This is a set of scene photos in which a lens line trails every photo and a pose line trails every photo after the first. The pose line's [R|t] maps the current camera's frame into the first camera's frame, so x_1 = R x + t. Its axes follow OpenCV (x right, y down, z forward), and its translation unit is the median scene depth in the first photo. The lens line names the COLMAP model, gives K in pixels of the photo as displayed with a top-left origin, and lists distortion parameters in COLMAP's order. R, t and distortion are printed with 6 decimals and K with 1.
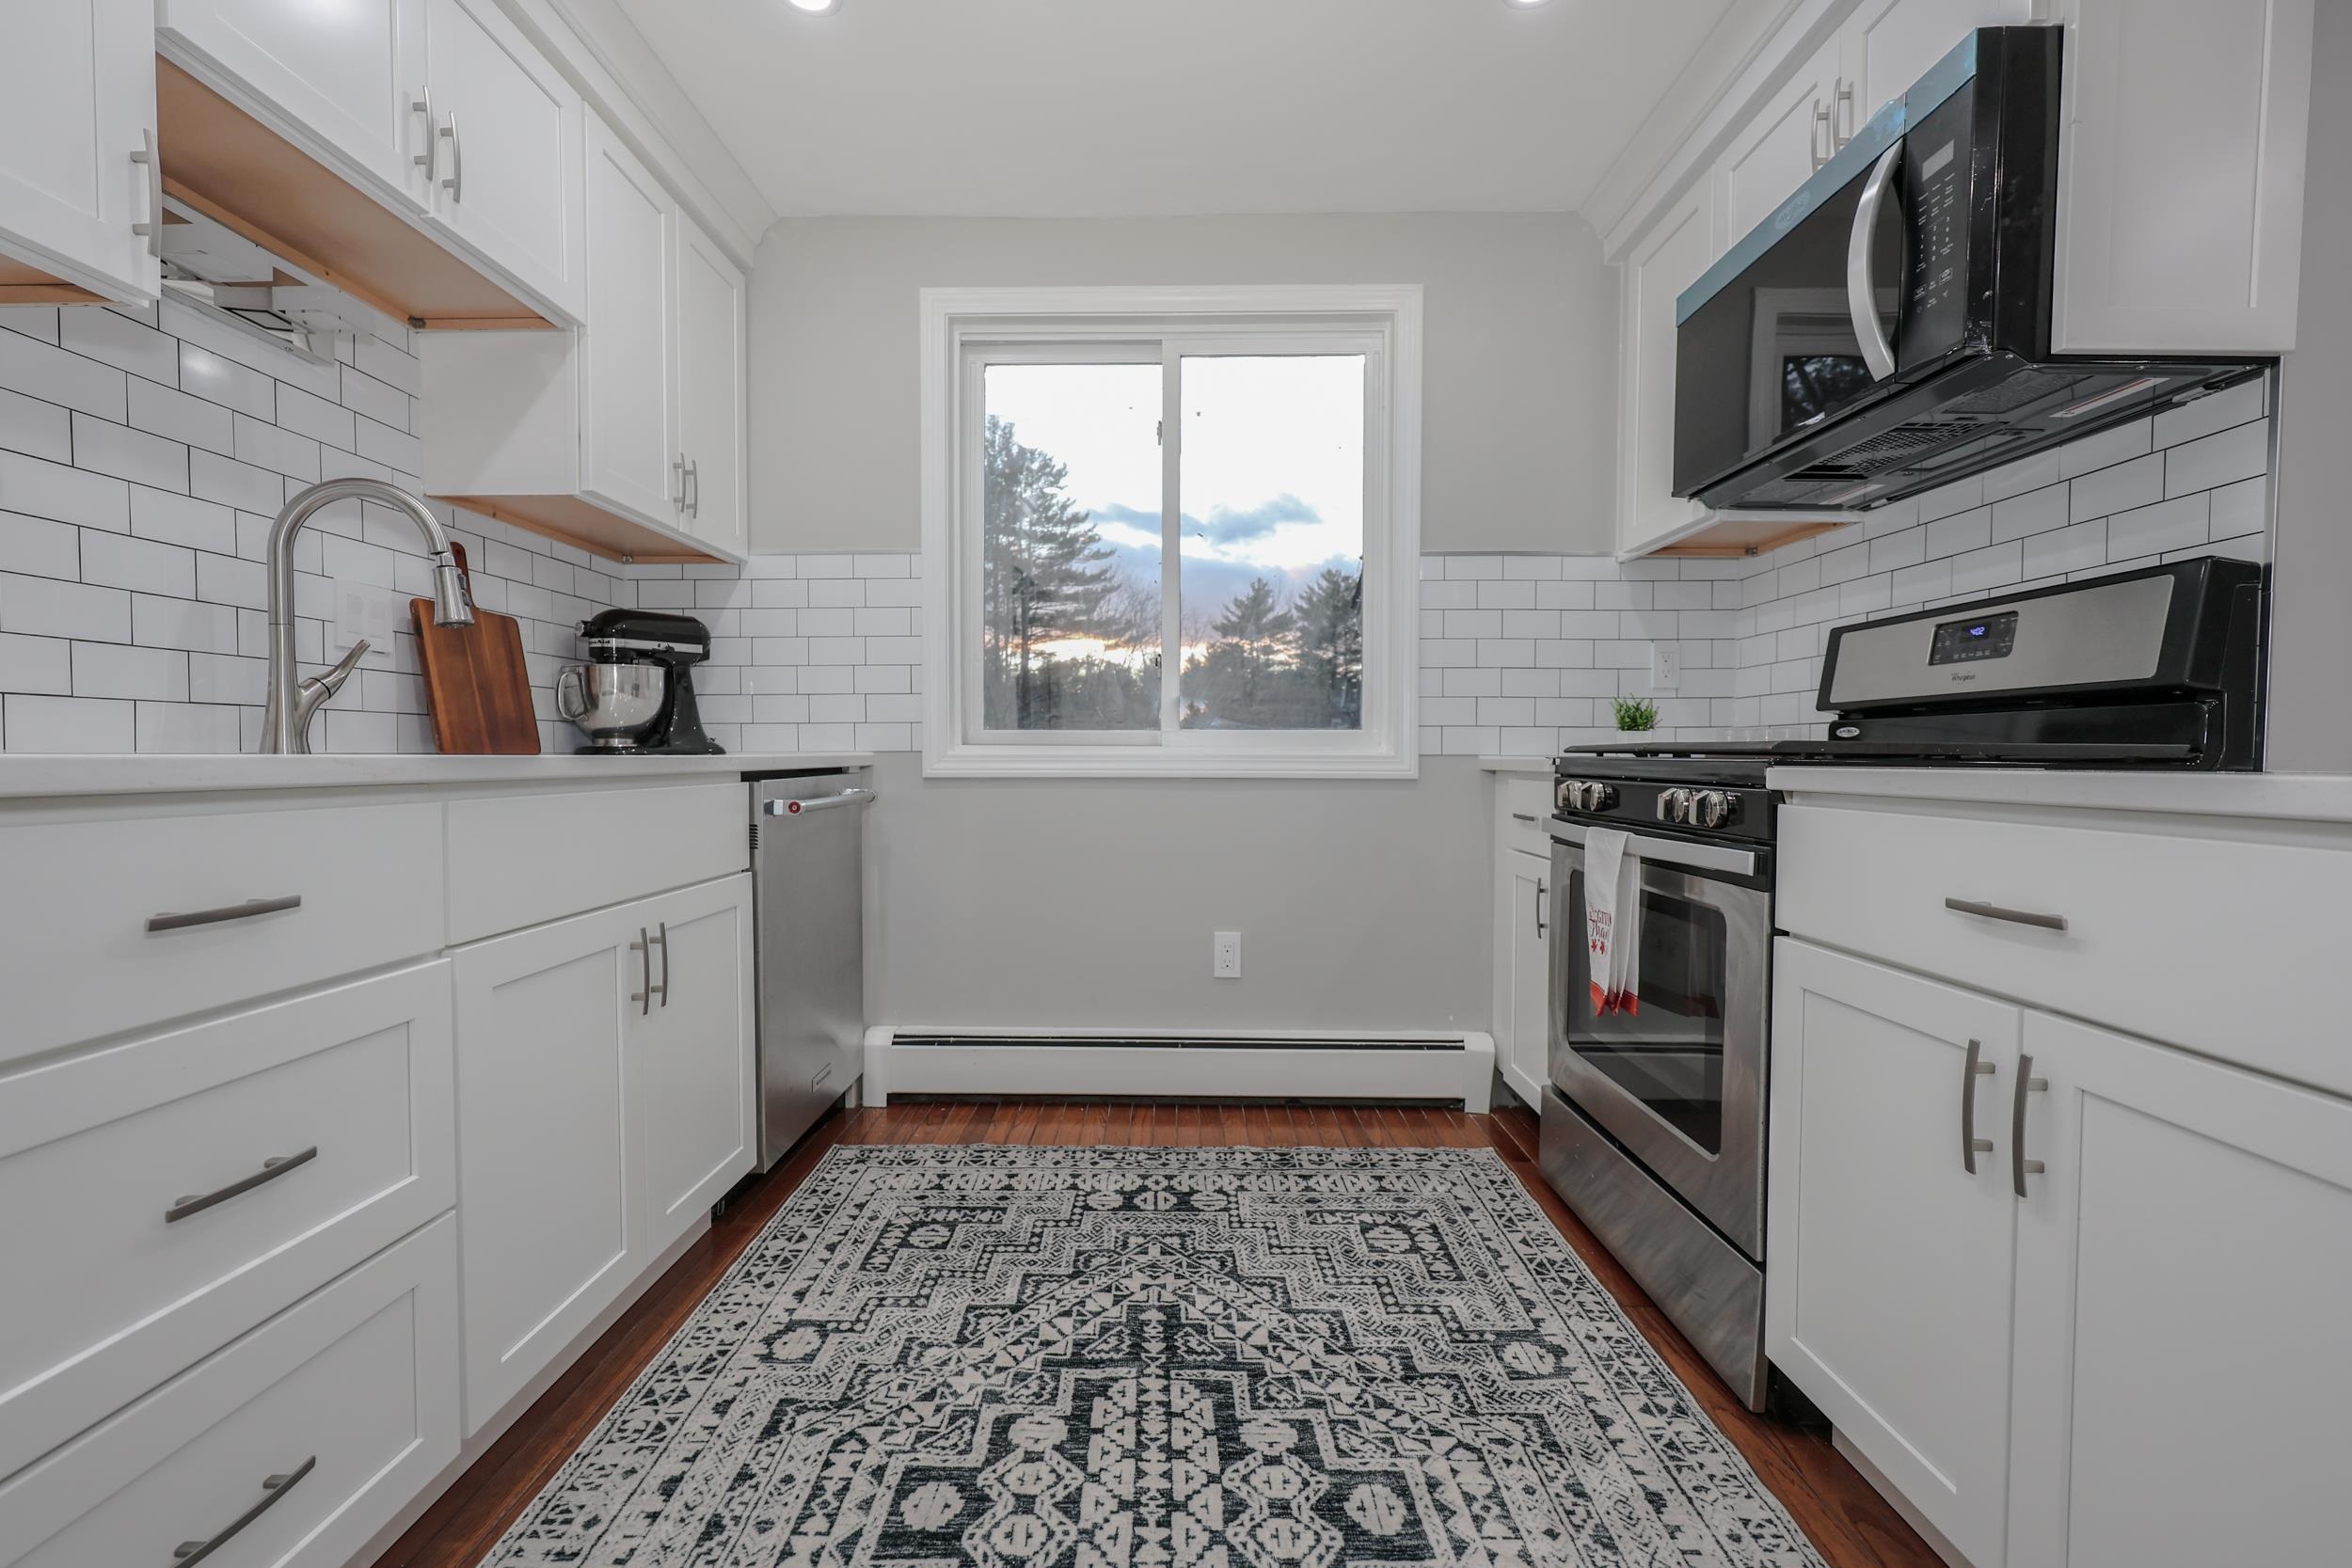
lens RADIAL K [[971.5, 0, 1161.3], [0, 971.5, 776.7], [0, 0, 1]] dist [0.001497, -0.000017]
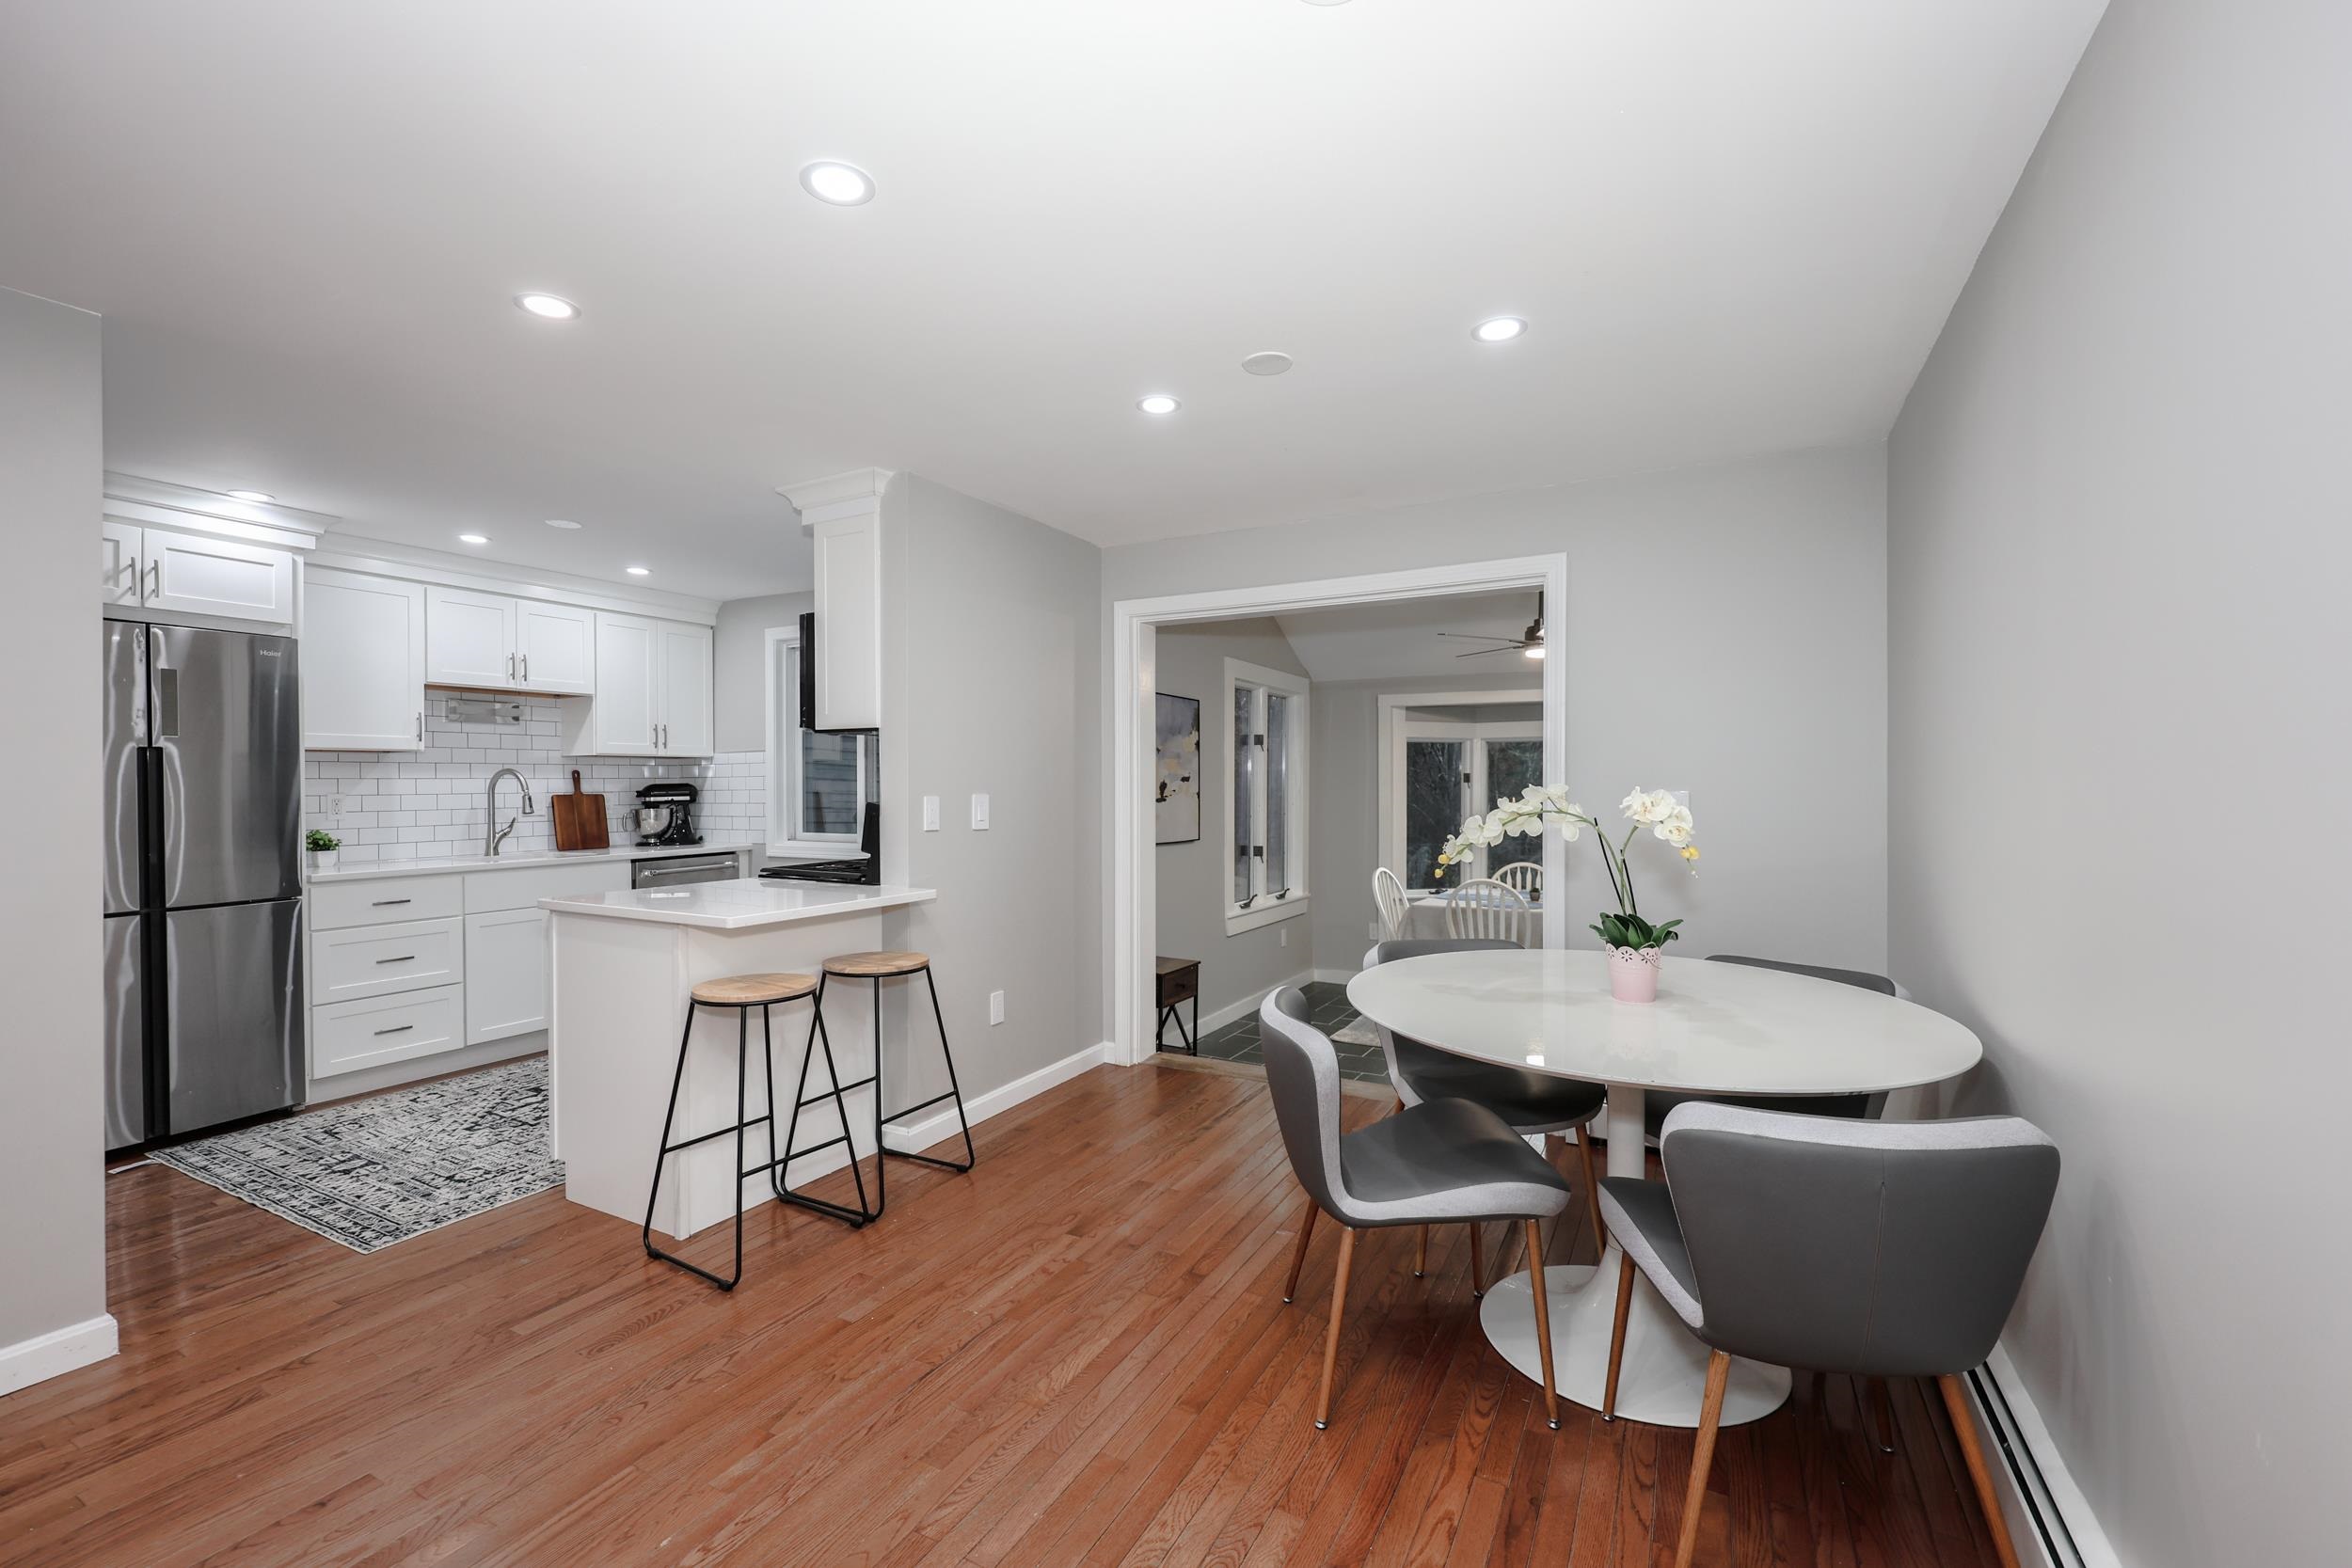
lens RADIAL K [[971.5, 0, 1161.6], [0, 971.5, 781.2], [0, 0, 1]] dist [0.001497, -0.000017]
pose [[0.883292, -0.010560, -0.468703, 2.042946], [-0.001718, 0.999667, -0.025760, -0.147958], [0.468819, 0.023559, 0.882980, -0.646032]]
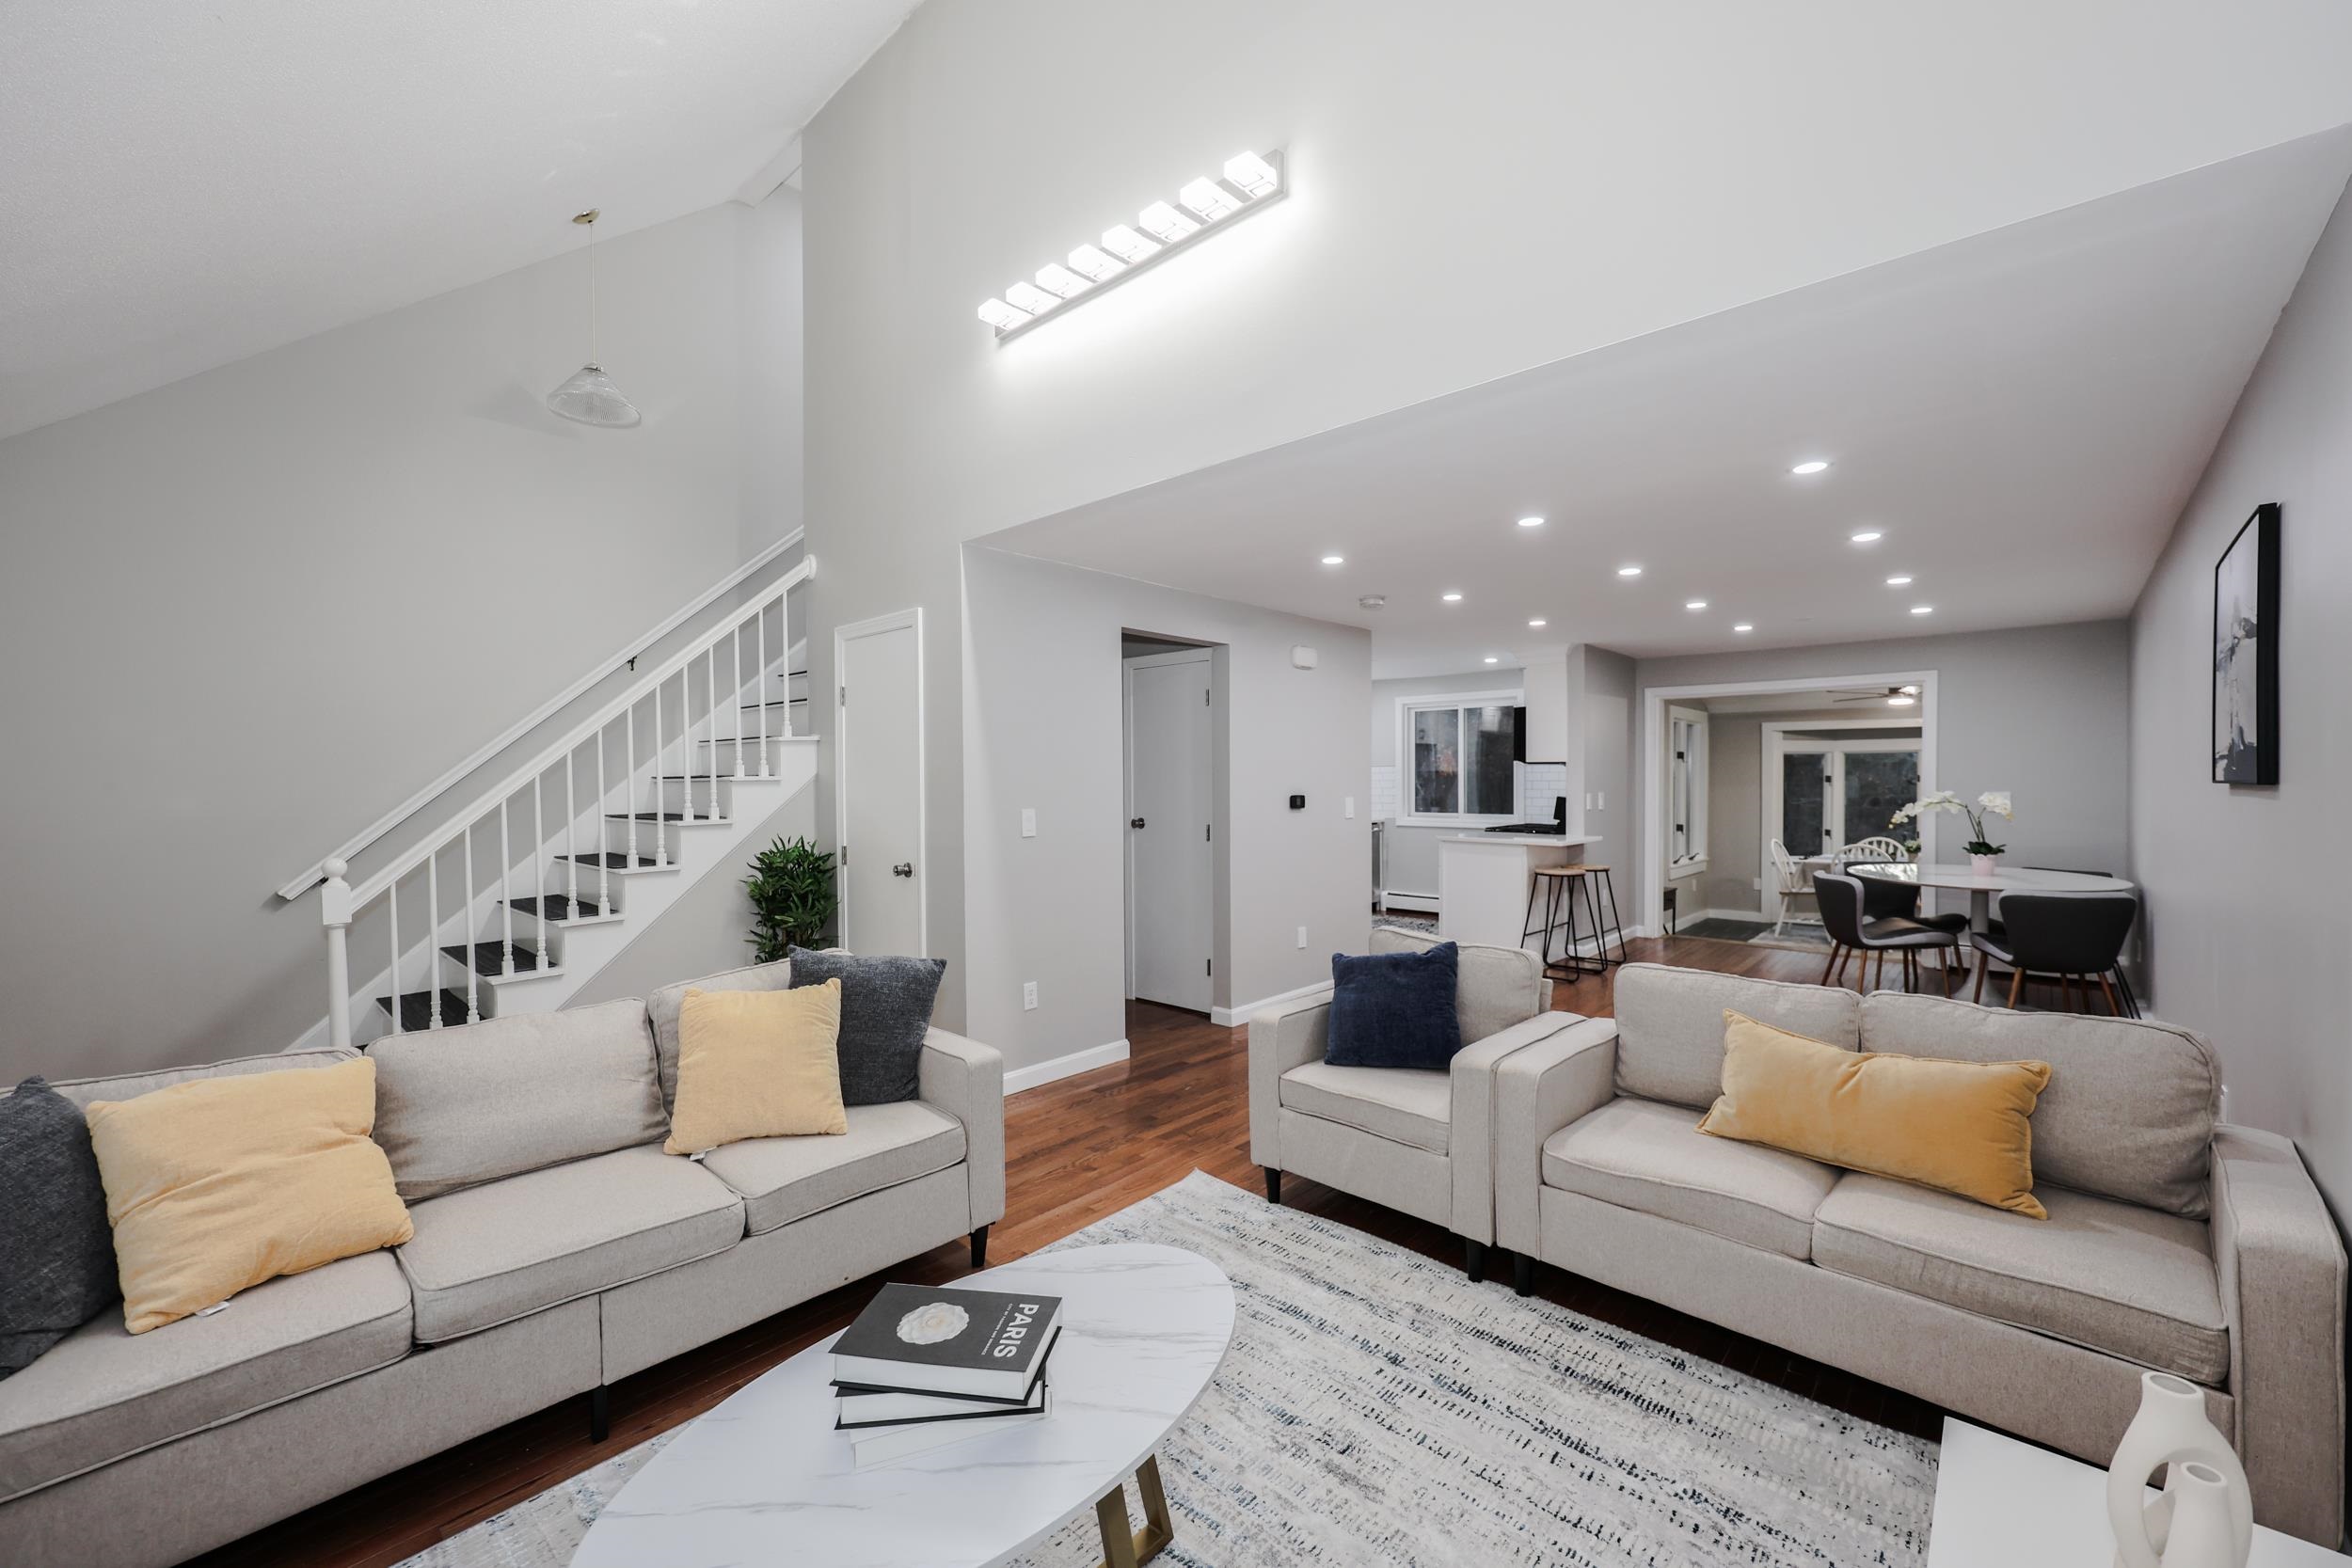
lens RADIAL K [[940.8, 0, 1180.5], [0, 940.8, 791.4], [0, 0, 1]] dist [0.006246, 0.000136]
pose [[0.754876, -0.000647, -0.655867, 2.037135], [-0.003971, 0.999977, -0.005558, -0.146955], [0.655856, 0.006800, 0.754856, -3.095476]]
